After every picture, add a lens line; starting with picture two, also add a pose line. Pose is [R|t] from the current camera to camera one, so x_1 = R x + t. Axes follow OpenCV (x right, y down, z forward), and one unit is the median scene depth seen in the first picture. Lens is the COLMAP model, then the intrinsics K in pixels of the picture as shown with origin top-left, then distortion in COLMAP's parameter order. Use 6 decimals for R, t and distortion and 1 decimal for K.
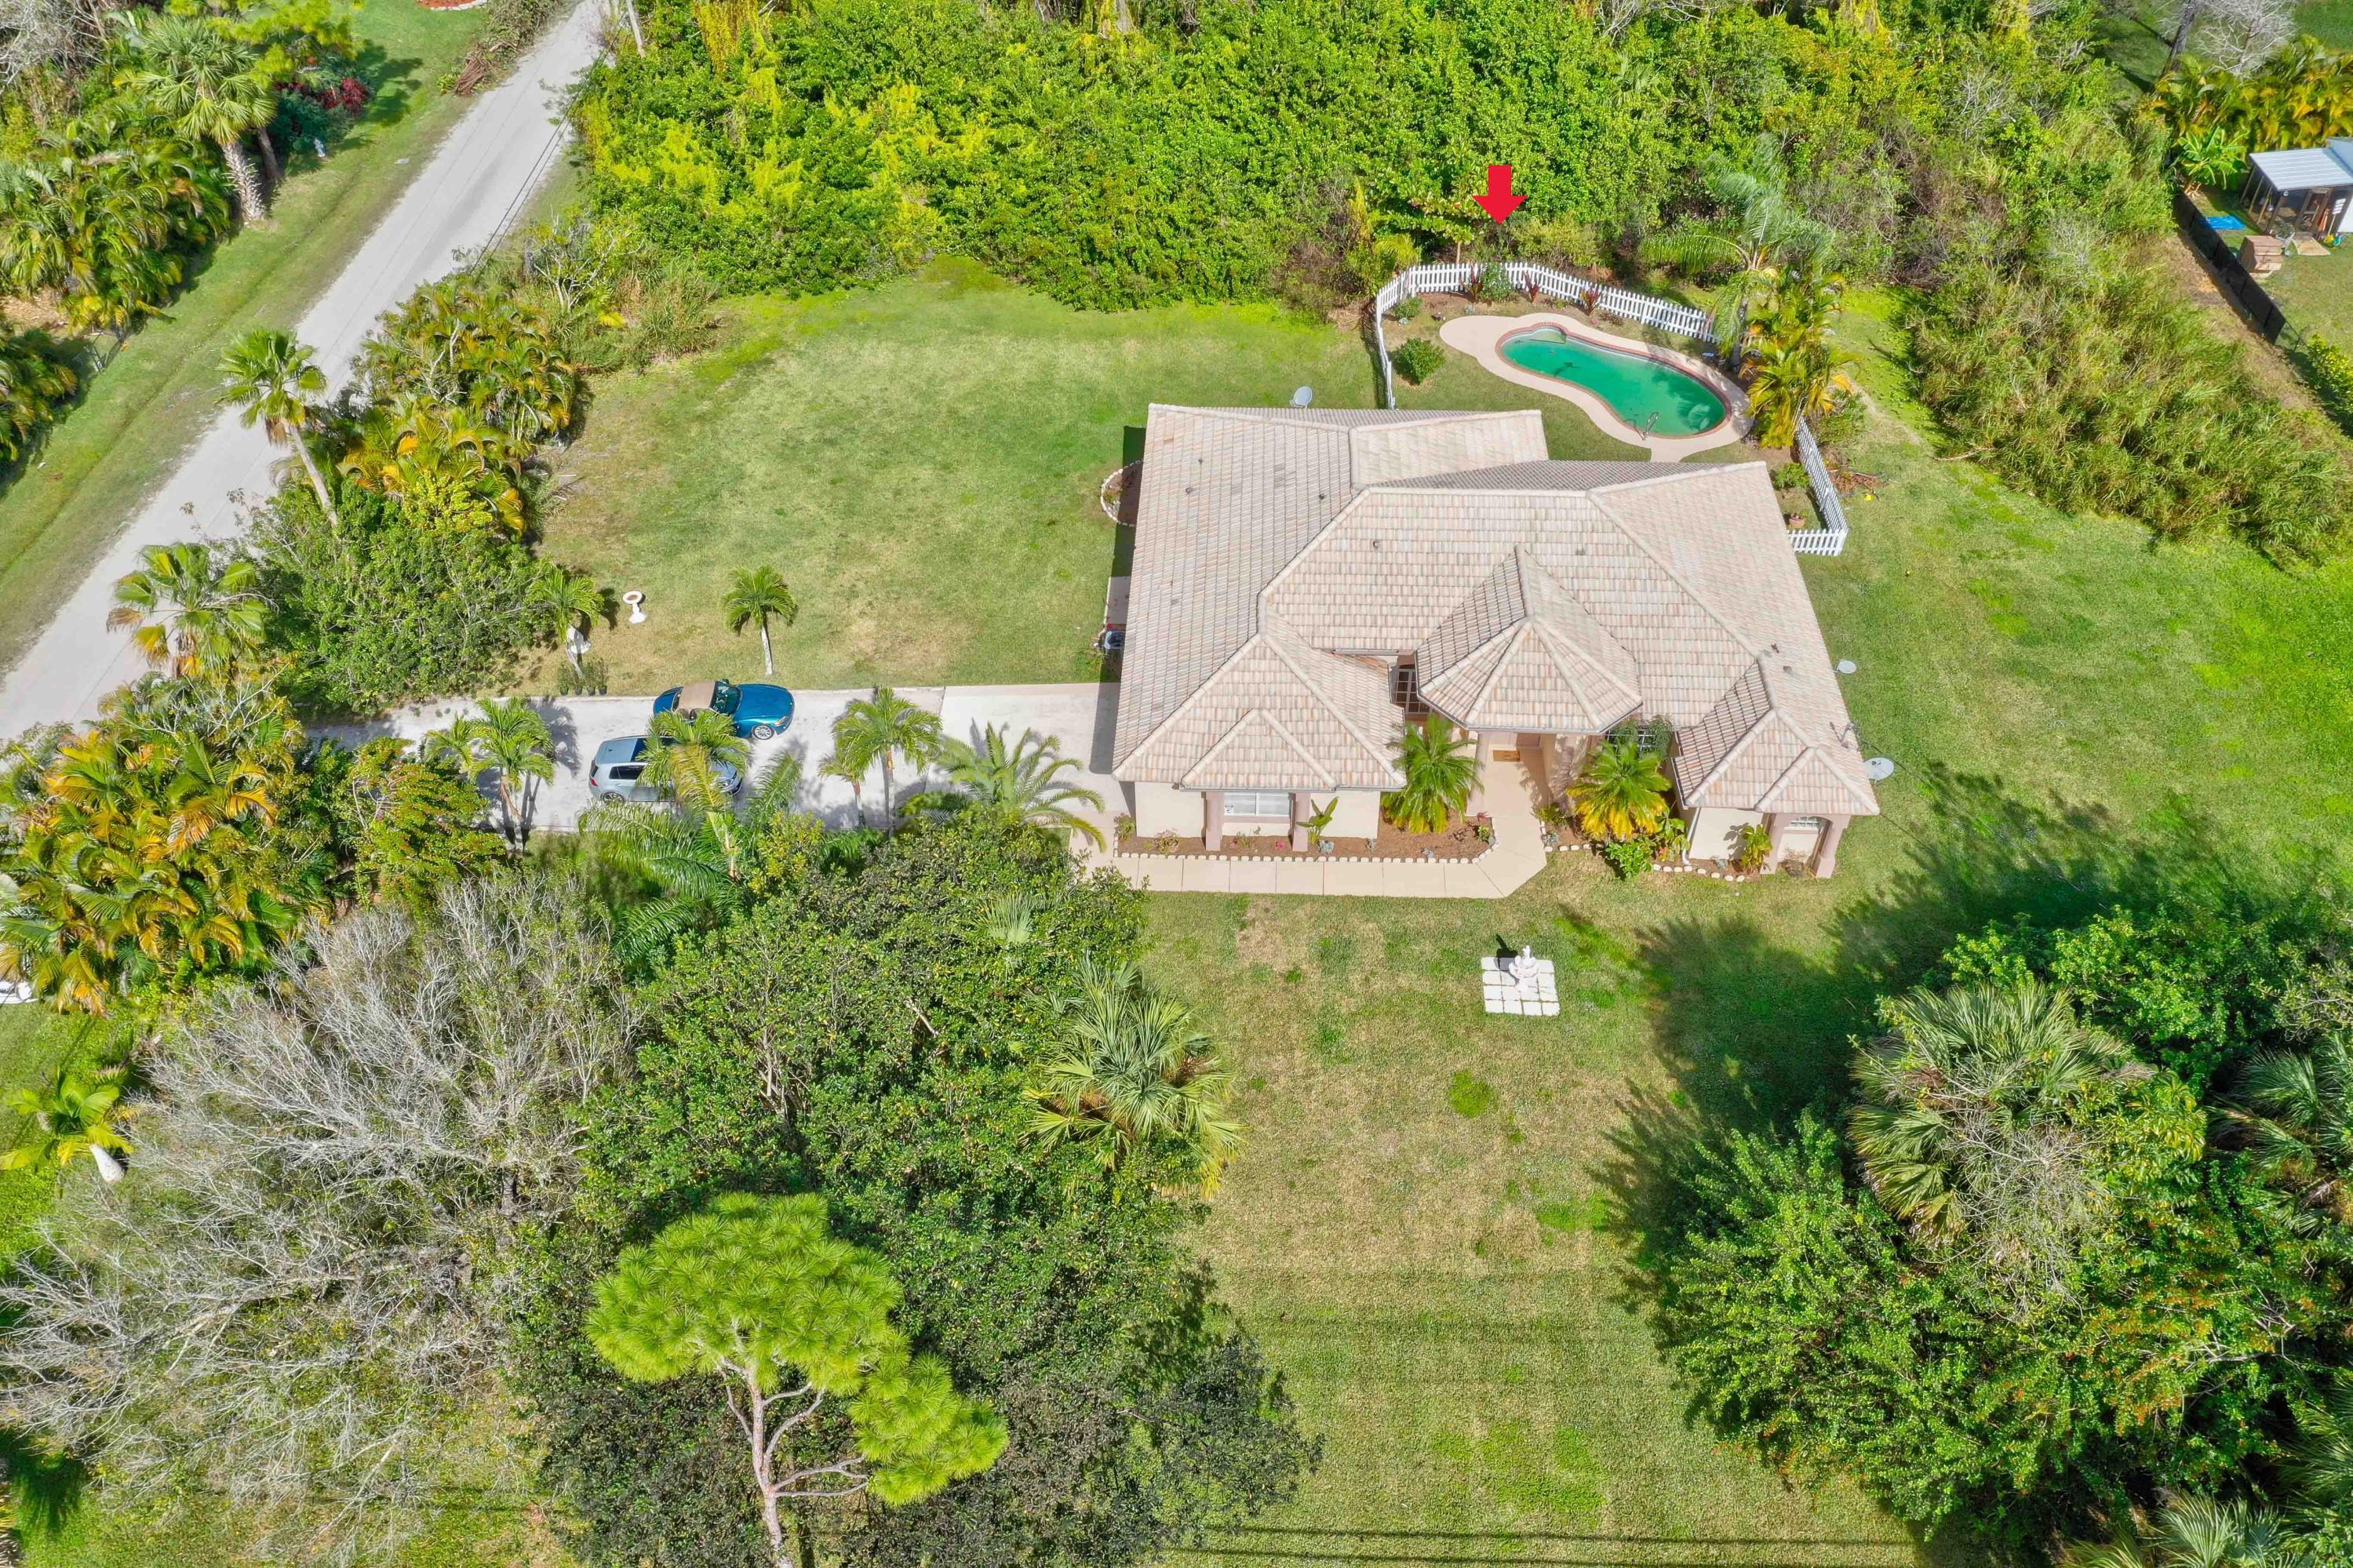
lens RADIAL K [[1863.7, 0, 1161.9], [0, 1863.7, 781.9], [0, 0, 1]] dist [0.007632, 0.018182]
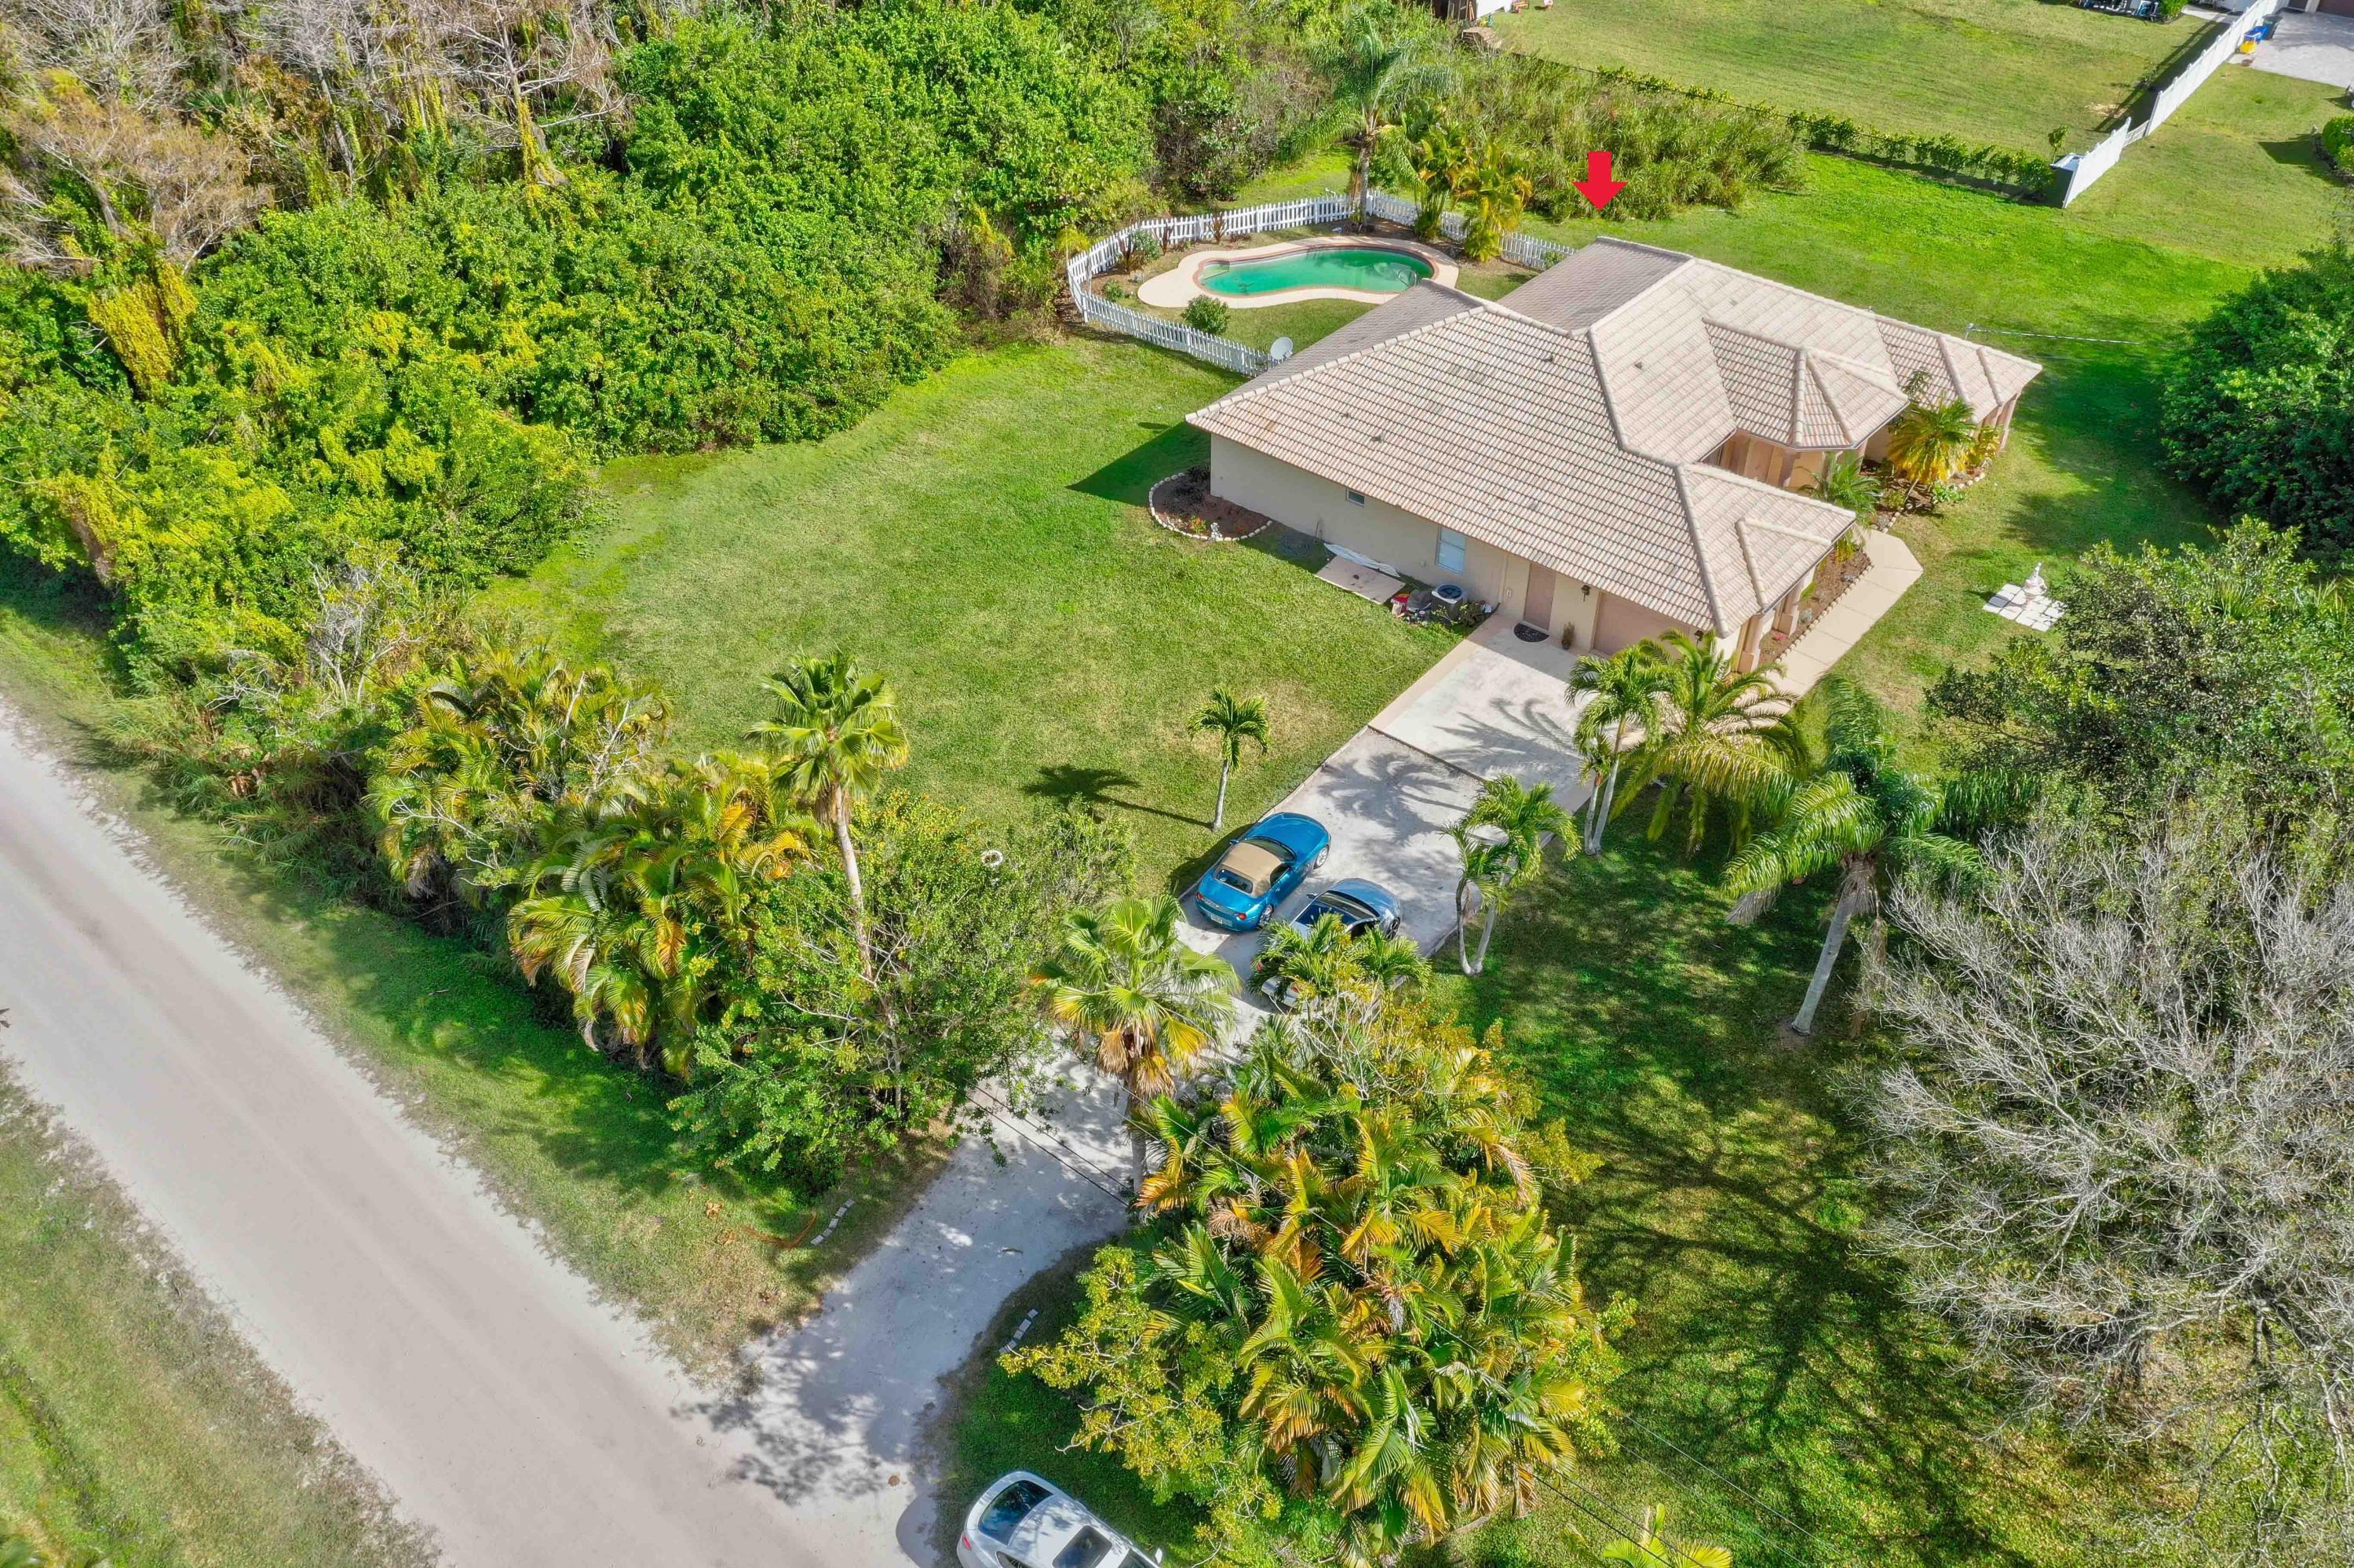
lens RADIAL K [[1864.6, 0, 1173.6], [0, 1864.6, 781.6], [0, 0, 1]] dist [0.007632, 0.018182]
pose [[0.604870, -0.497678, 0.621650, -0.583043], [0.543099, 0.828740, 0.135030, -0.157391], [-0.582388, 0.255942, 0.771569, 0.294511]]
